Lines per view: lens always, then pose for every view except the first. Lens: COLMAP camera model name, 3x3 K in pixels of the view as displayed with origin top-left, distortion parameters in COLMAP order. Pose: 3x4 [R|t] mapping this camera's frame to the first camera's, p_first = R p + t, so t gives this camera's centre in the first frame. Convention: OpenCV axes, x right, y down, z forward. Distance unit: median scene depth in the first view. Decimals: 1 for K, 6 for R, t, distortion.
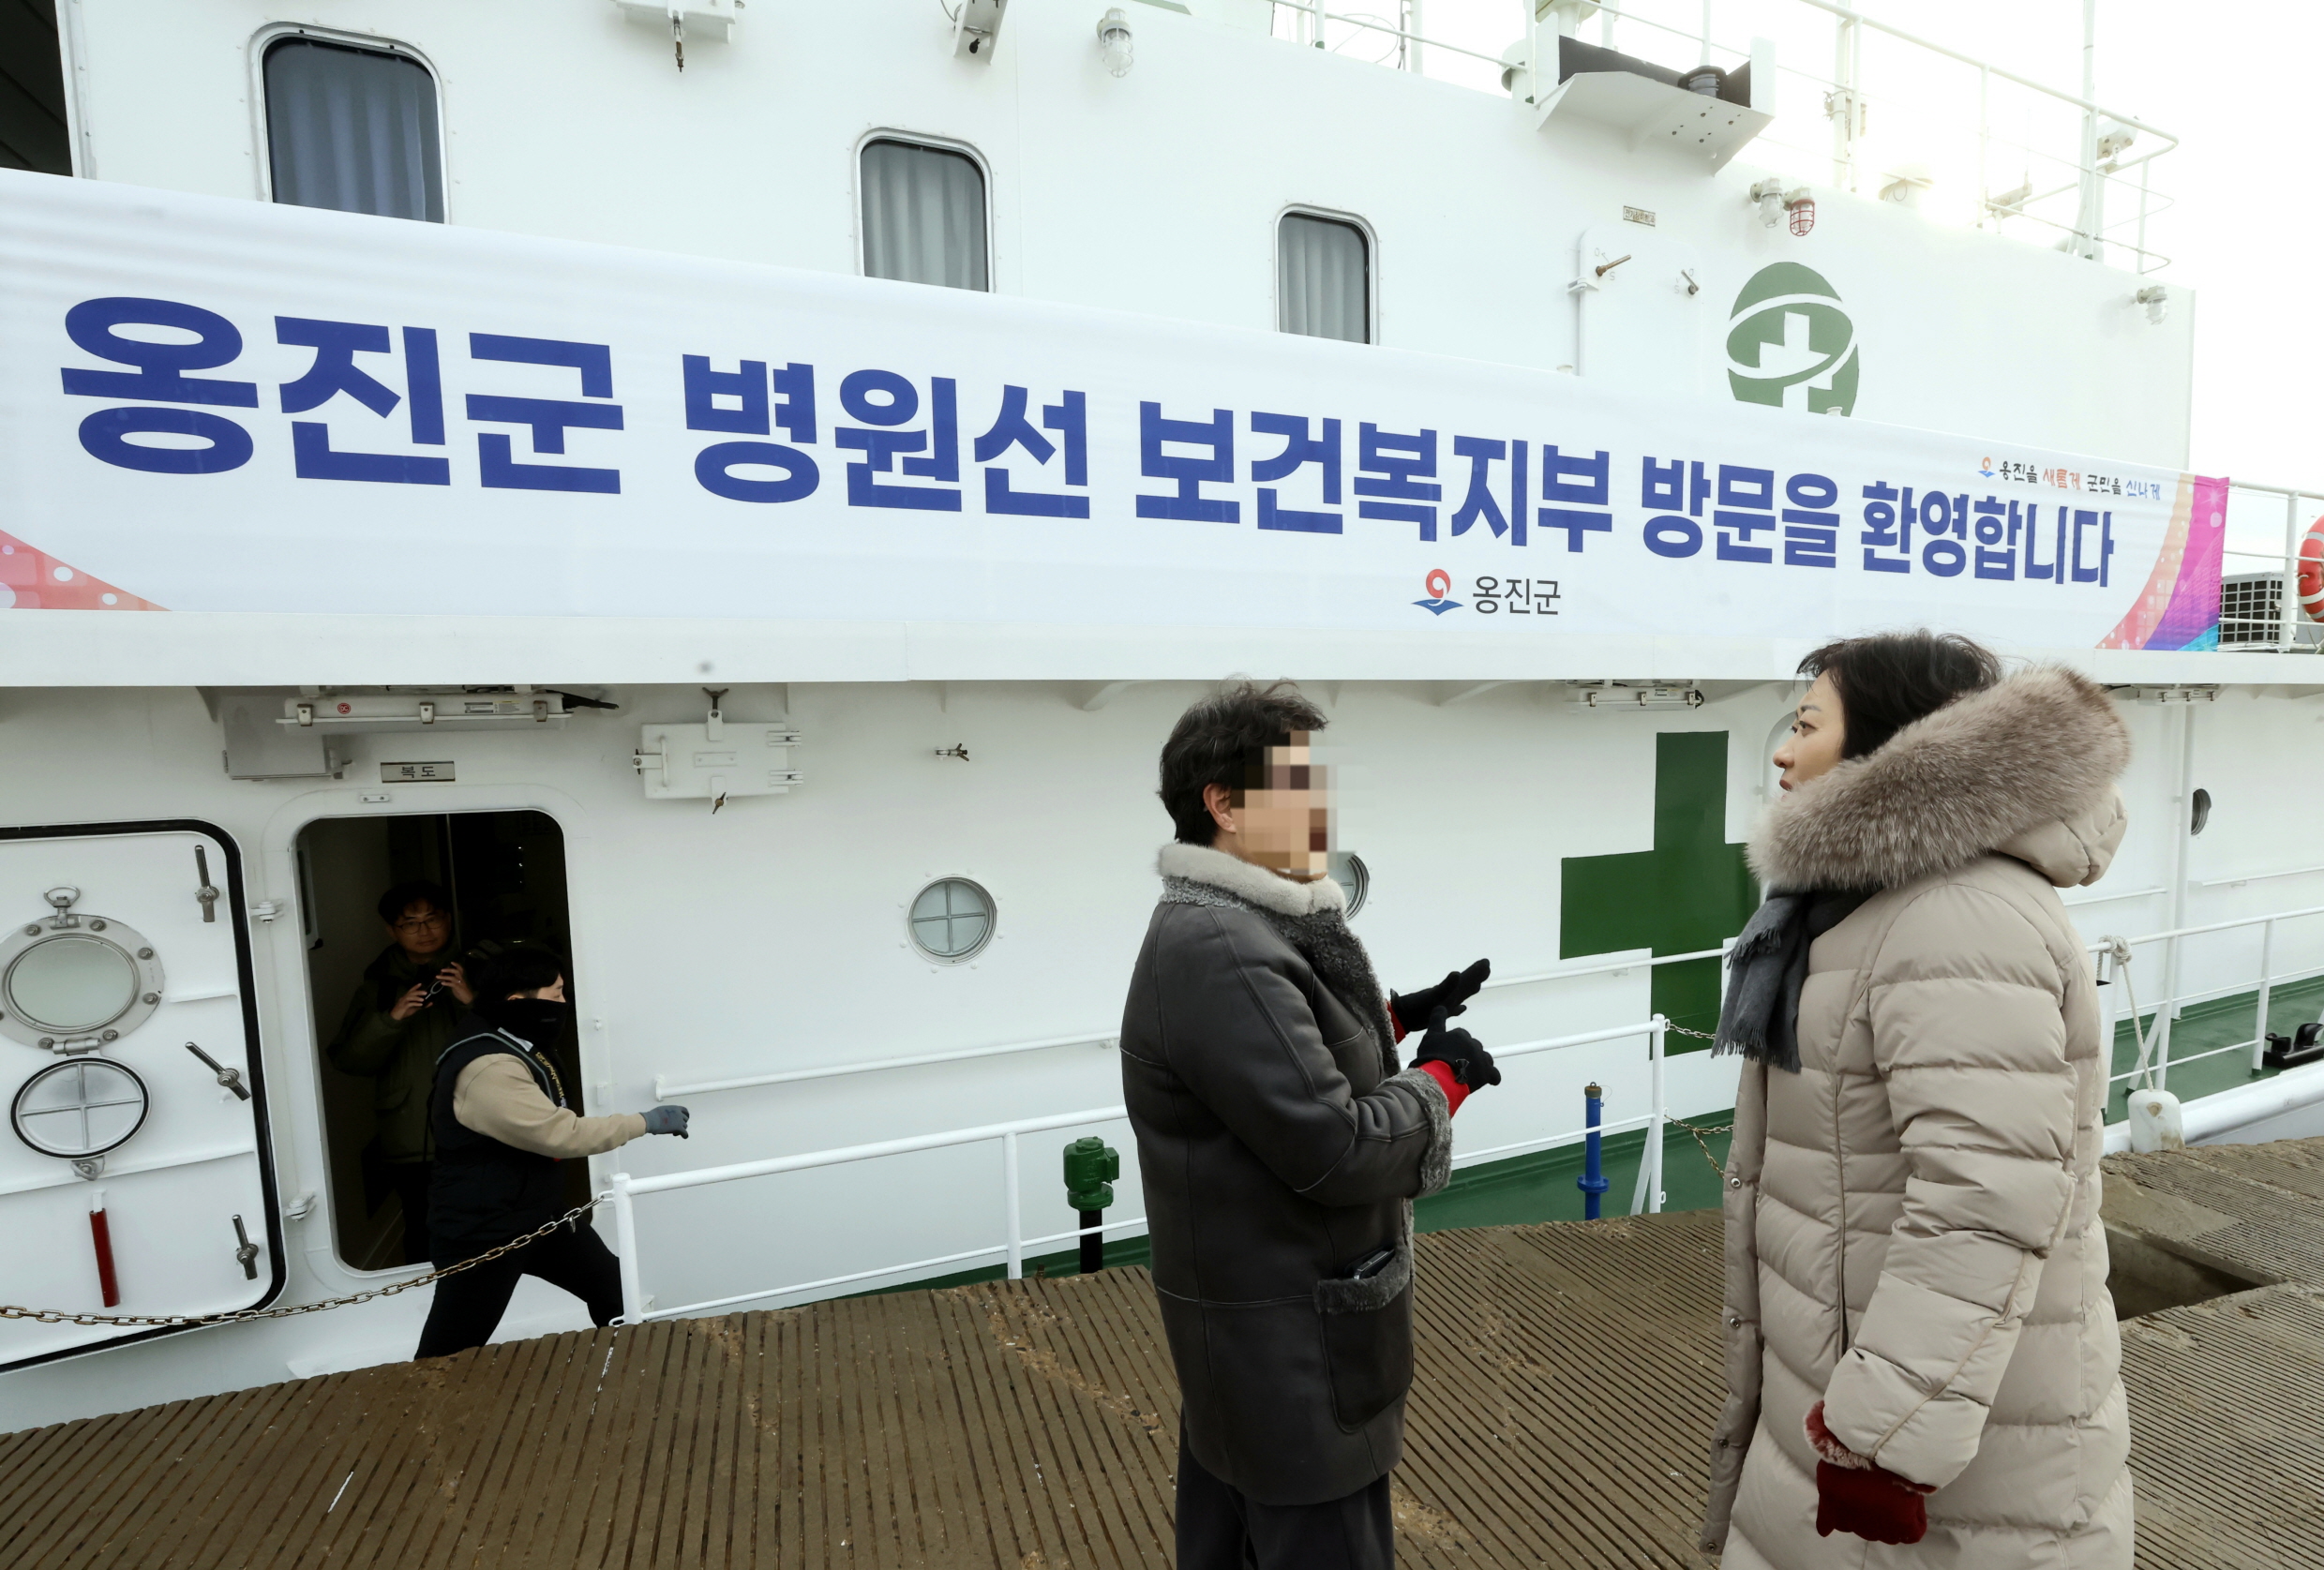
lens RADIAL K [[1089.0, 0, 1260.5], [0, 1089.0, 821.2], [0, 0, 1]] dist [-0.039887, 0.010144]
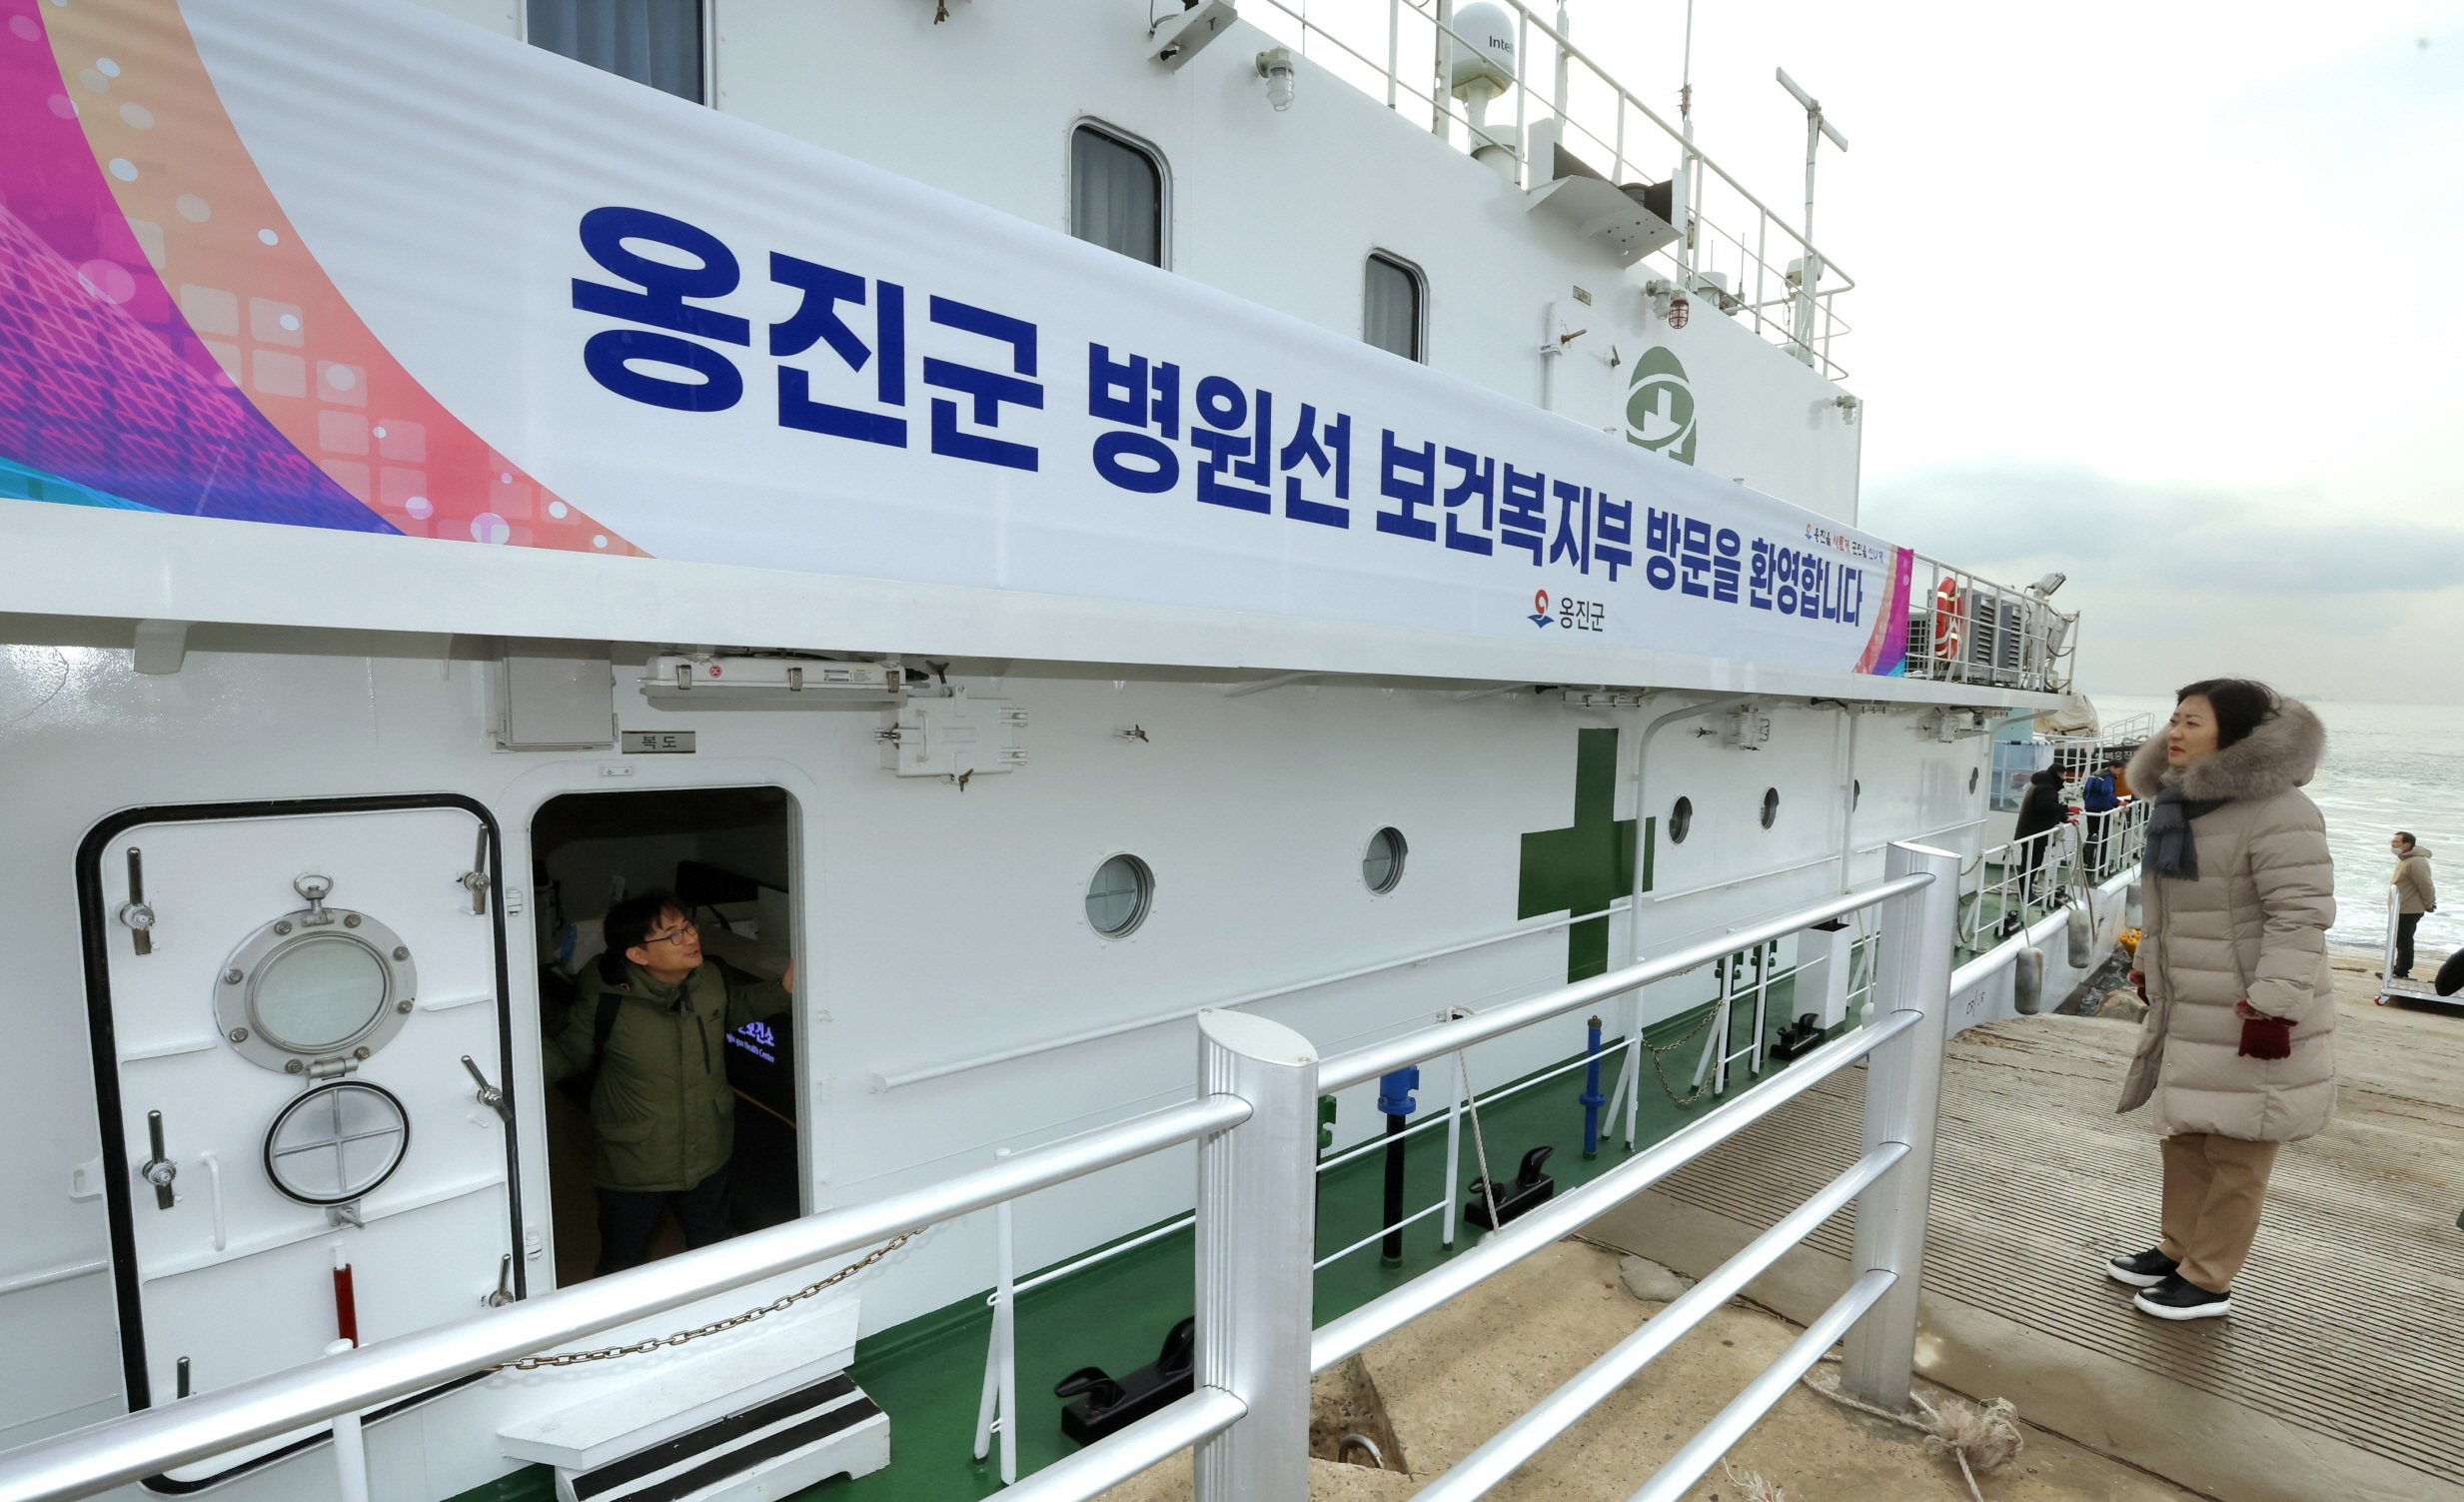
lens RADIAL K [[1156.0, 0, 1232.1], [0, 1156.0, 821.7], [0, 0, 1]] dist [-0.030914, 0.000088]
pose [[0.930993, -0.006288, 0.364983, -0.686369], [0.003948, 0.999967, 0.007158, 0.015359], [-0.365016, -0.005223, 0.930987, -0.069351]]
